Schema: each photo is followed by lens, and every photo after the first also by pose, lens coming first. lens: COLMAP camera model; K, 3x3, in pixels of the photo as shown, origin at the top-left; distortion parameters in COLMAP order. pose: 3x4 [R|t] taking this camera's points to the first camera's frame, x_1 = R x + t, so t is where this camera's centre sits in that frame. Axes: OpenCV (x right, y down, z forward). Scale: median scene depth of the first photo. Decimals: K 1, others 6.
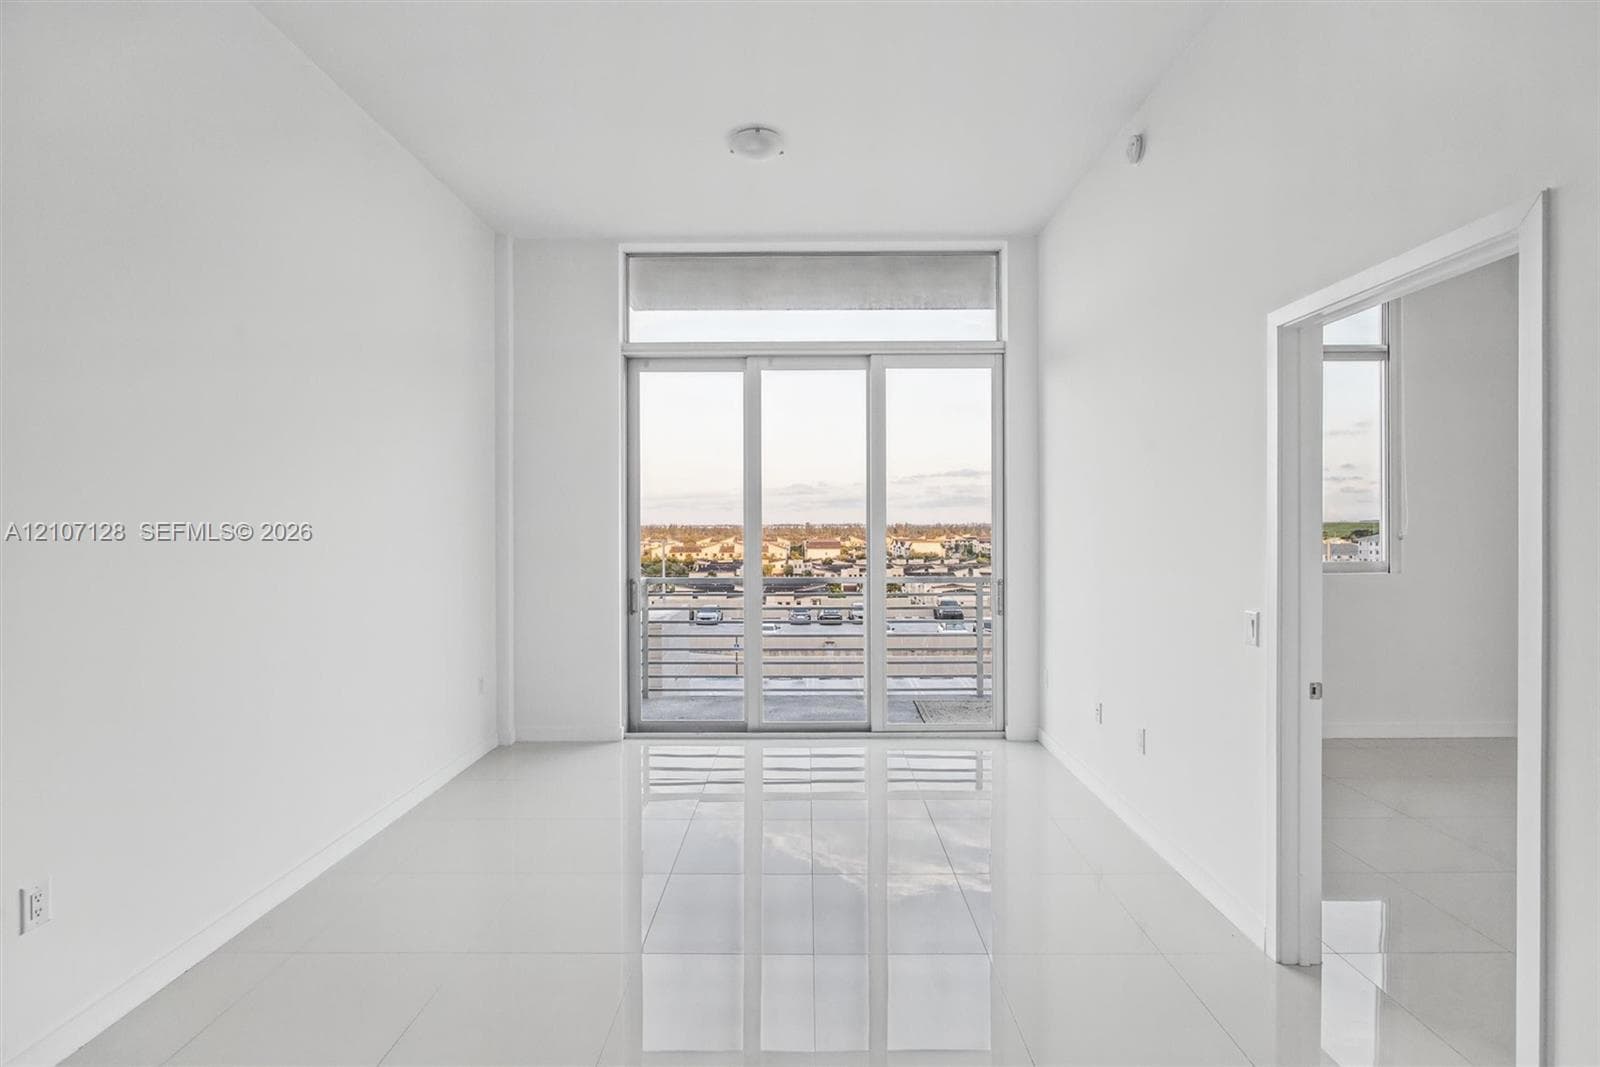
lens RADIAL K [[762.9, 0, 795.1], [0, 762.9, 524.1], [0, 0, 1]] dist [-0.003386, 0.000079]
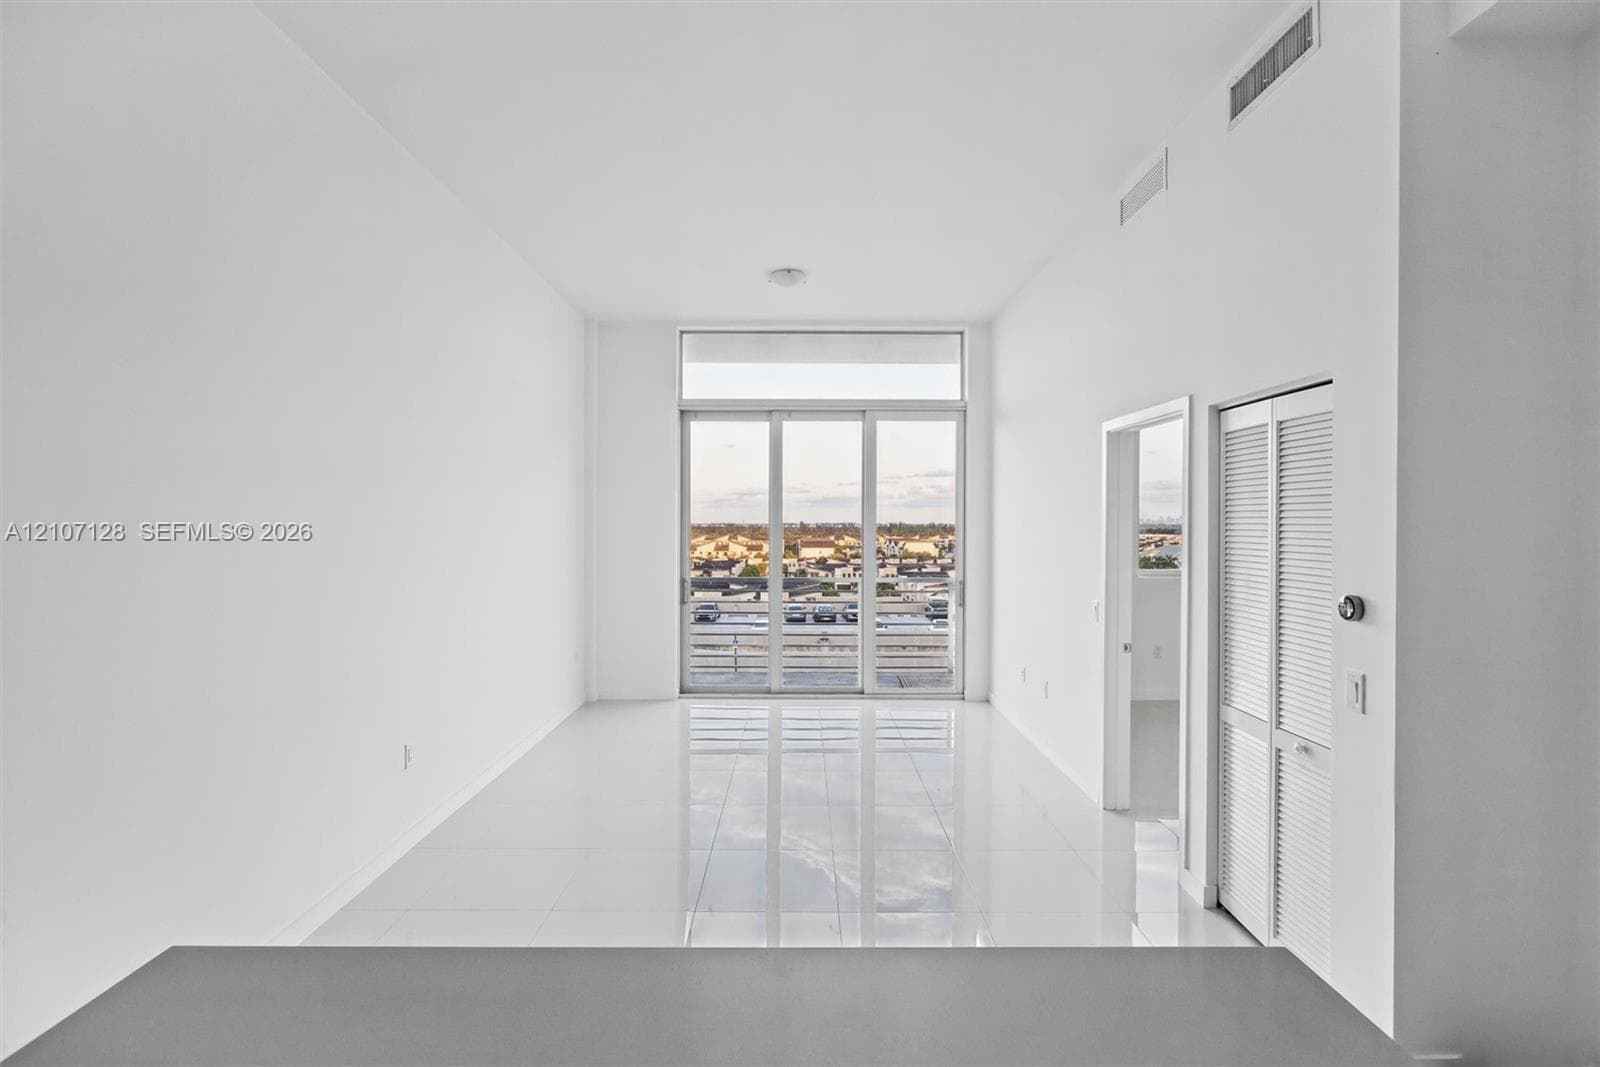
lens RADIAL K [[762.9, 0, 803.2], [0, 762.9, 527.5], [0, 0, 1]] dist [-0.003386, 0.000079]
pose [[0.999808, 0.006969, 0.018319, -0.031437], [-0.007083, 0.999956, 0.006153, -0.024937], [-0.018276, -0.006282, 0.999813, -0.316899]]
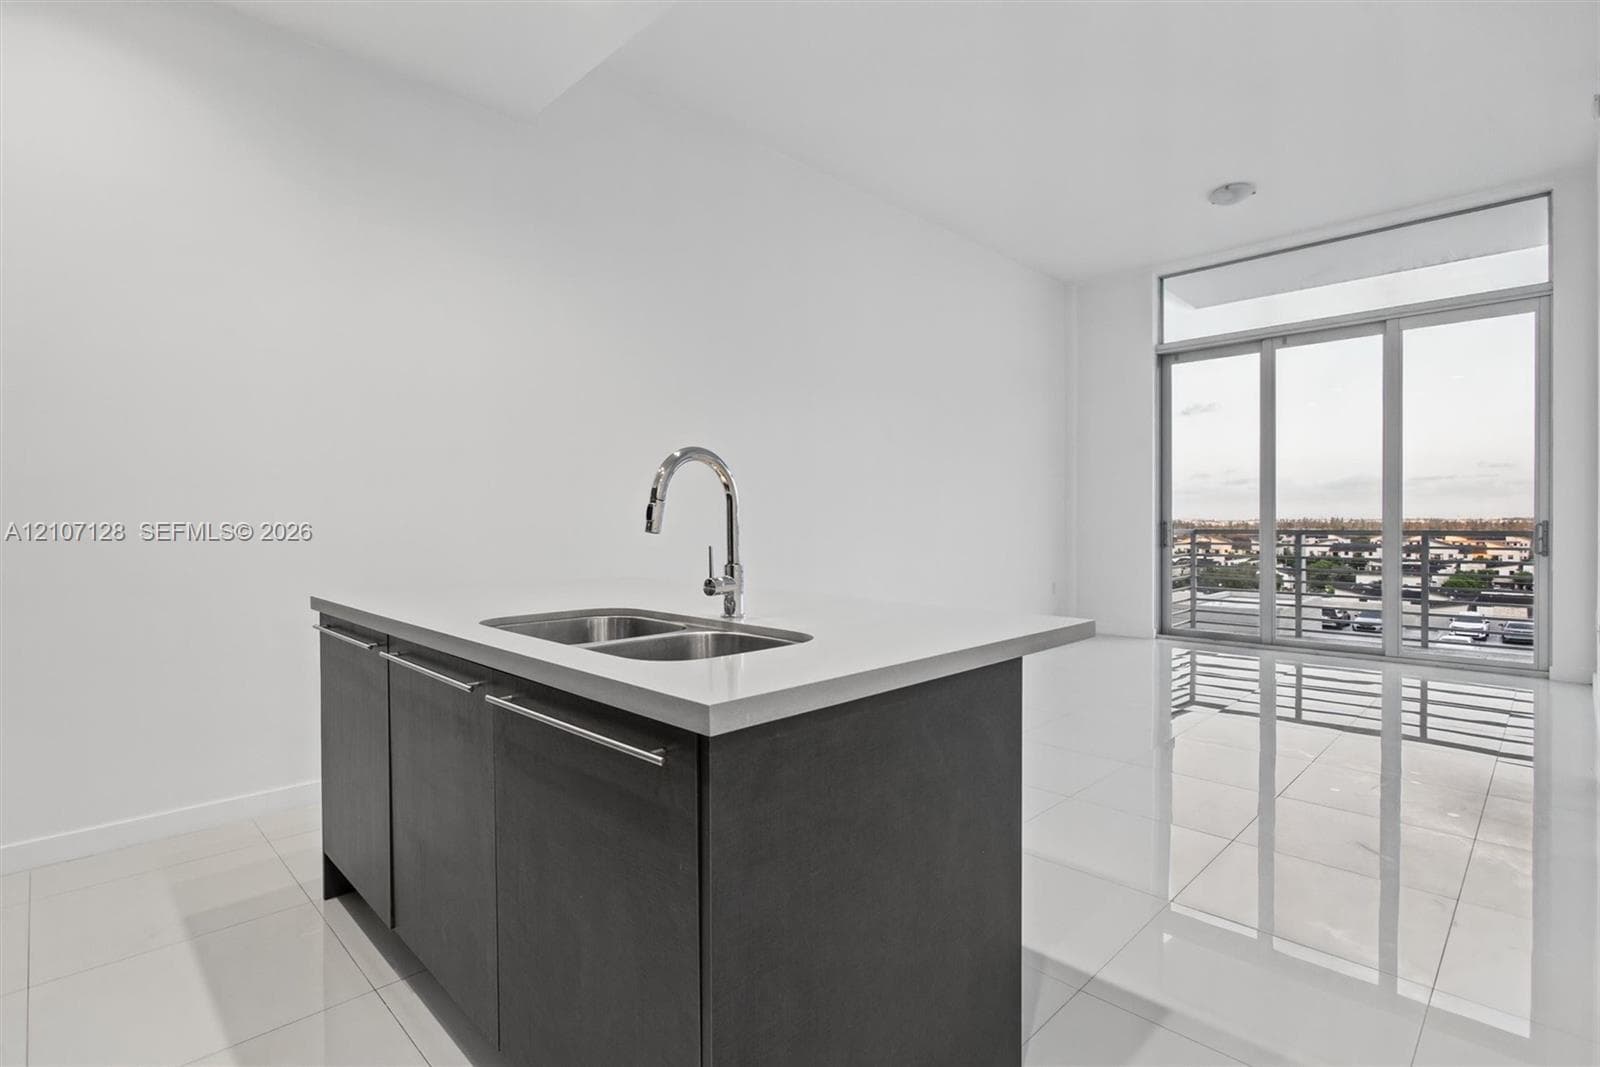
lens RADIAL K [[762.9, 0, 800.5], [0, 762.9, 529.2], [0, 0, 1]] dist [-0.003386, 0.000079]
pose [[0.714261, 0.008641, -0.699826, 0.261693], [0.001325, 0.999905, 0.013699, 0.066651], [0.699878, -0.010712, 0.714182, -0.393105]]
